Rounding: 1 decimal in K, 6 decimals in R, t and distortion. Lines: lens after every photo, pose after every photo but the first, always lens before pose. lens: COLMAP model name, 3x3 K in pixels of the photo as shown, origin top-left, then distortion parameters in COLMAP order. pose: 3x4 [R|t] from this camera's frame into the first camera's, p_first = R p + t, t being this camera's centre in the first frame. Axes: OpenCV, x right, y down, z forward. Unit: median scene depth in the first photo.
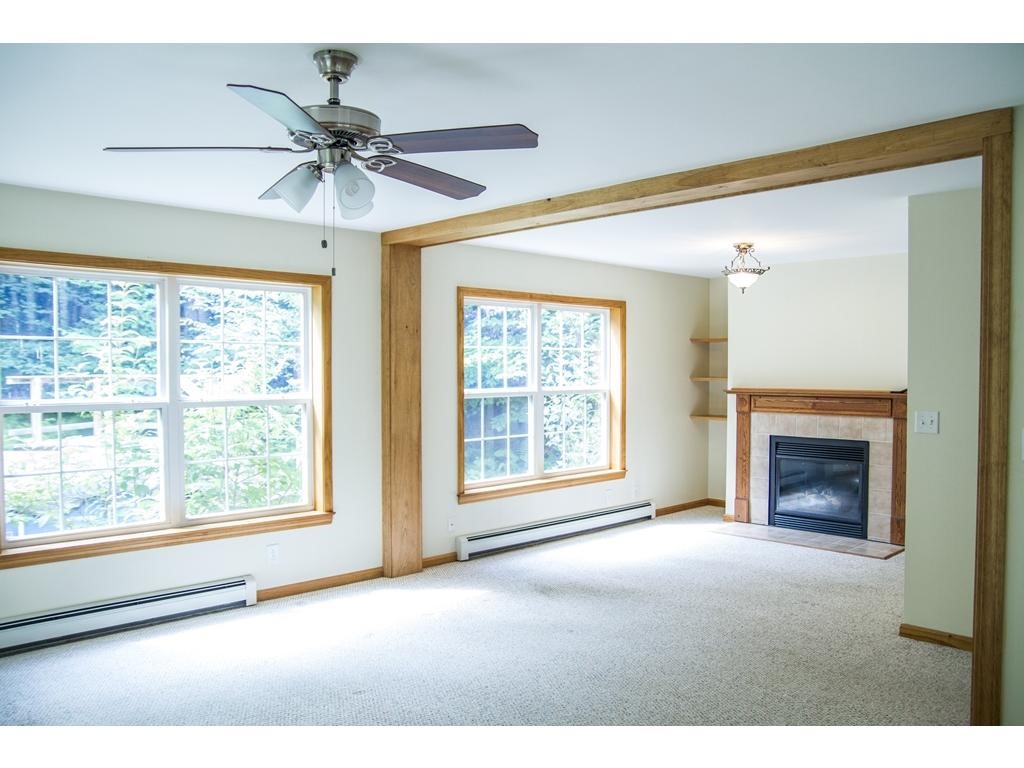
lens RADIAL K [[787.1, 0, 512.2], [0, 787.1, 384.9], [0, 0, 1]] dist [-0.084154, 0.059613]
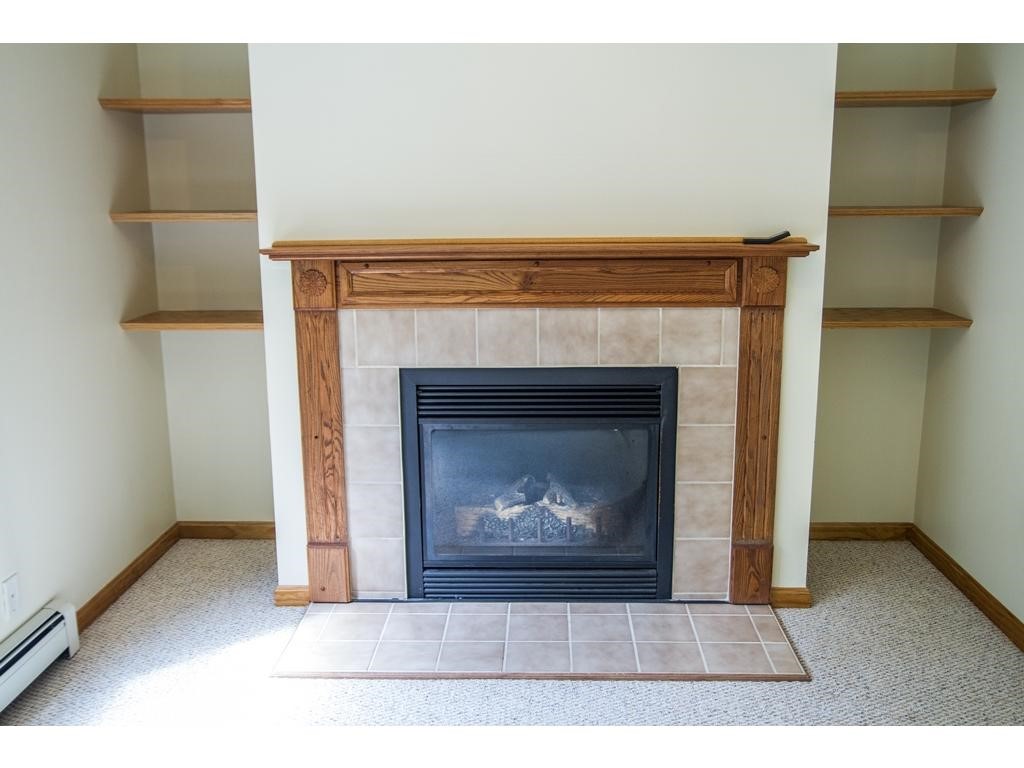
lens RADIAL K [[937.9, 0, 515.7], [0, 937.9, 389.7], [0, 0, 1]] dist [0.002737, 0.000000]
pose [[0.703301, -0.153627, 0.694094, 0.060724], [0.024752, 0.981070, 0.192064, -0.009408], [-0.710461, -0.117899, 0.693791, 0.657281]]
